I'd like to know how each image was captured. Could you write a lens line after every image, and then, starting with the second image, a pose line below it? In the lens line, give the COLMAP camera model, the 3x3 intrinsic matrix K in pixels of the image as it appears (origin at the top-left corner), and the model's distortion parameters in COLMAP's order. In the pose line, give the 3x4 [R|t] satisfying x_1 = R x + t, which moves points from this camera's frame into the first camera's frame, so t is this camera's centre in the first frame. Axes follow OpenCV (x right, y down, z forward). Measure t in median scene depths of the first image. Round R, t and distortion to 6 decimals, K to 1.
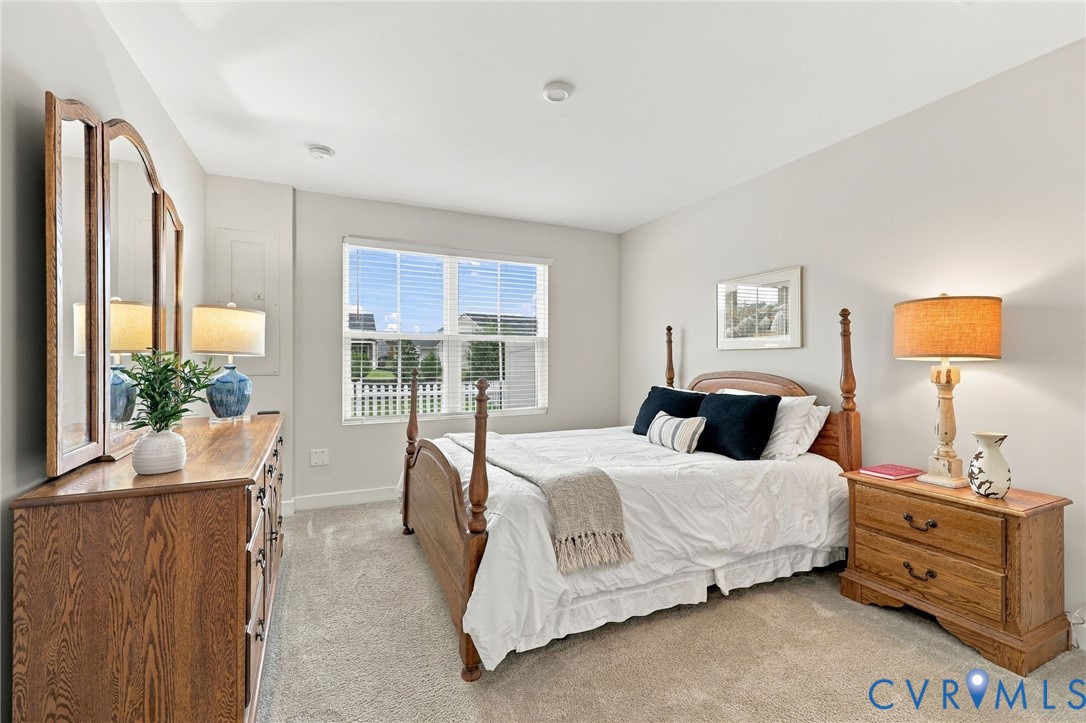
lens RADIAL K [[466.5, 0, 541.9], [0, 466.5, 360.6], [0, 0, 1]] dist [0.004314, -0.000249]
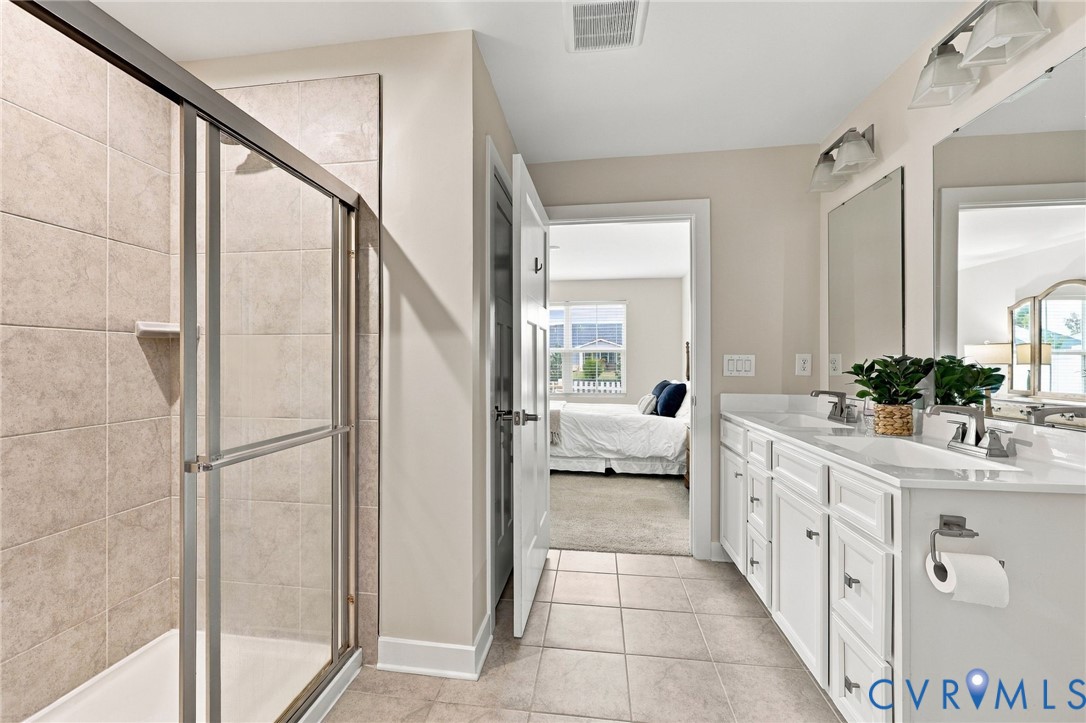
lens RADIAL K [[425.5, 0, 541.8], [0, 425.5, 361.6], [0, 0, 1]] dist [-0.002347, -0.000116]
pose [[0.839914, -0.002383, -0.542714, 1.098649], [-0.001046, 0.999981, -0.006009, 0.000565], [0.542718, 0.005615, 0.839896, -0.790030]]
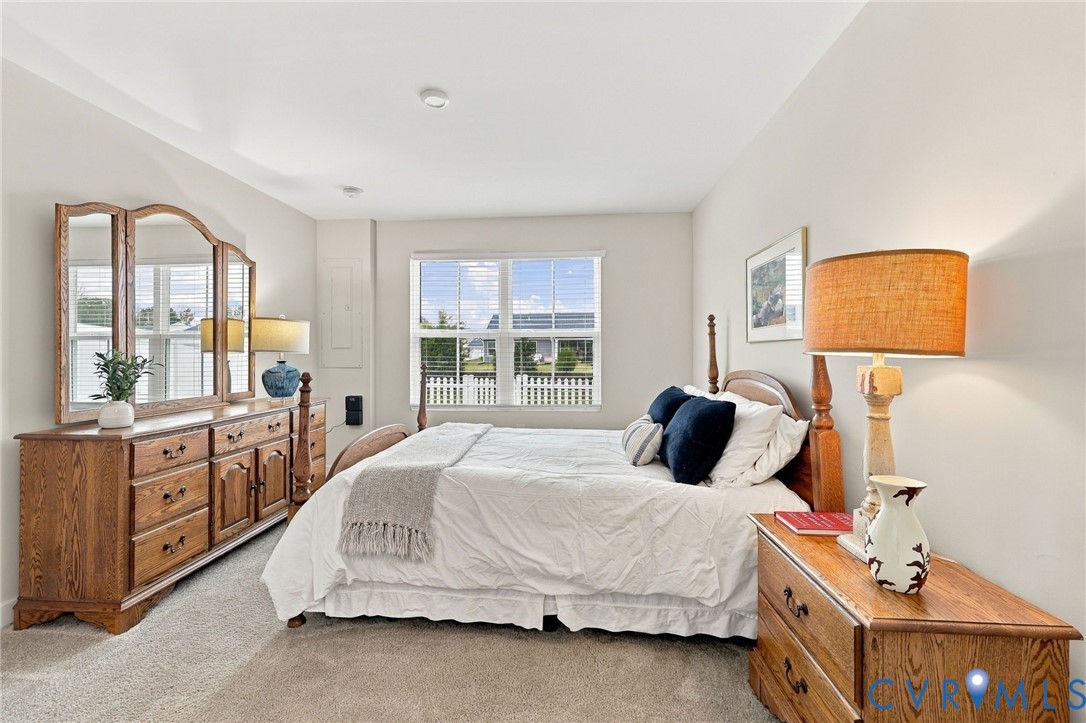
lens RADIAL K [[458.2, 0, 536.4], [0, 458.2, 352.9], [0, 0, 1]] dist [-0.000658, 0.000134]
pose [[0.864584, -0.003159, -0.502478, 0.714026], [0.000877, 0.999988, -0.004777, -0.003886], [0.502487, 0.003690, 0.864577, 0.223178]]
